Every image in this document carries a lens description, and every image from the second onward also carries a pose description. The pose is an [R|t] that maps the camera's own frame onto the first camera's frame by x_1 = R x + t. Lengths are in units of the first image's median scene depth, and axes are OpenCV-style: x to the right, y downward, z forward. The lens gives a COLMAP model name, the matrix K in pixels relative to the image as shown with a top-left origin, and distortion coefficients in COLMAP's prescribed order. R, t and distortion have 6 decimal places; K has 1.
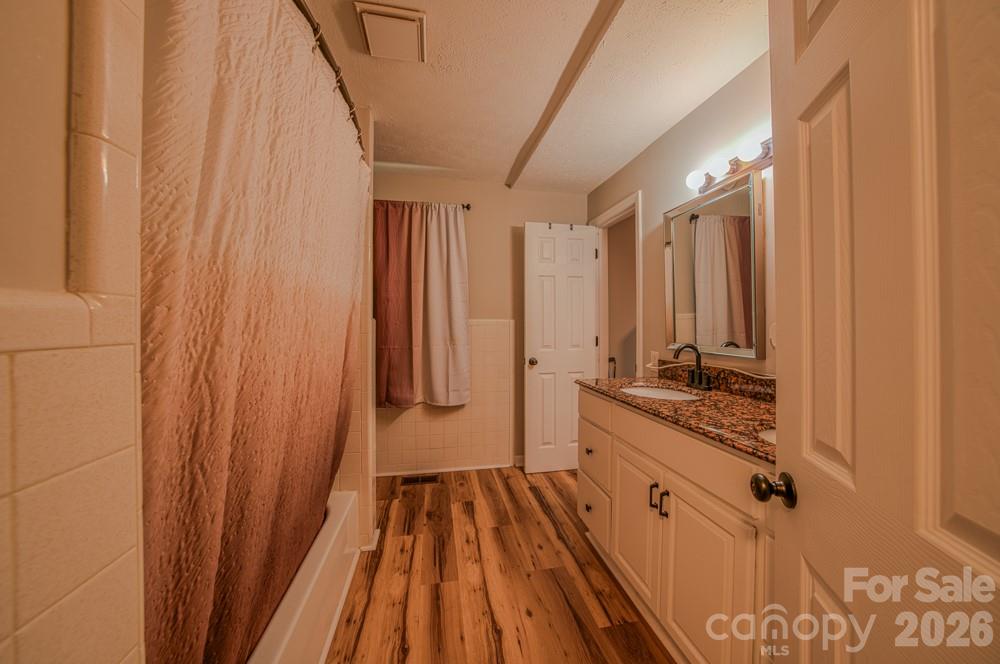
lens RADIAL K [[347.7, 0, 500.8], [0, 347.7, 323.9], [0, 0, 1]] dist [-0.015552, 0.002245]
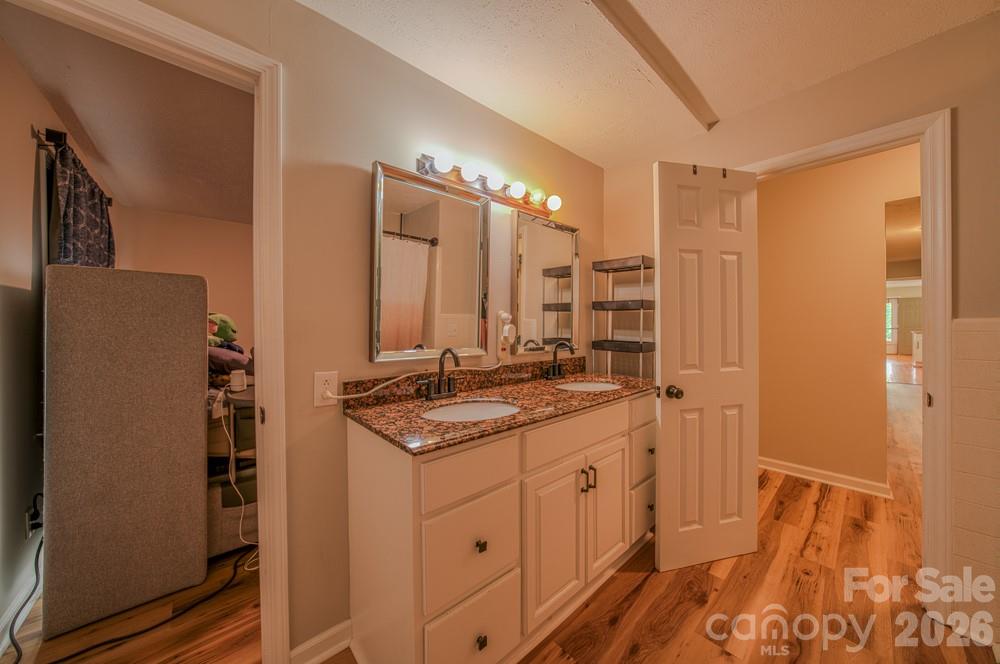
lens RADIAL K [[347.7, 0, 499.4], [0, 347.7, 327.6], [0, 0, 1]] dist [-0.015552, 0.002245]
pose [[-0.516682, -0.011213, 0.856104, -0.332475], [0.001319, 0.999903, 0.013893, -0.008222], [-0.856176, 0.008307, -0.516617, 1.677886]]
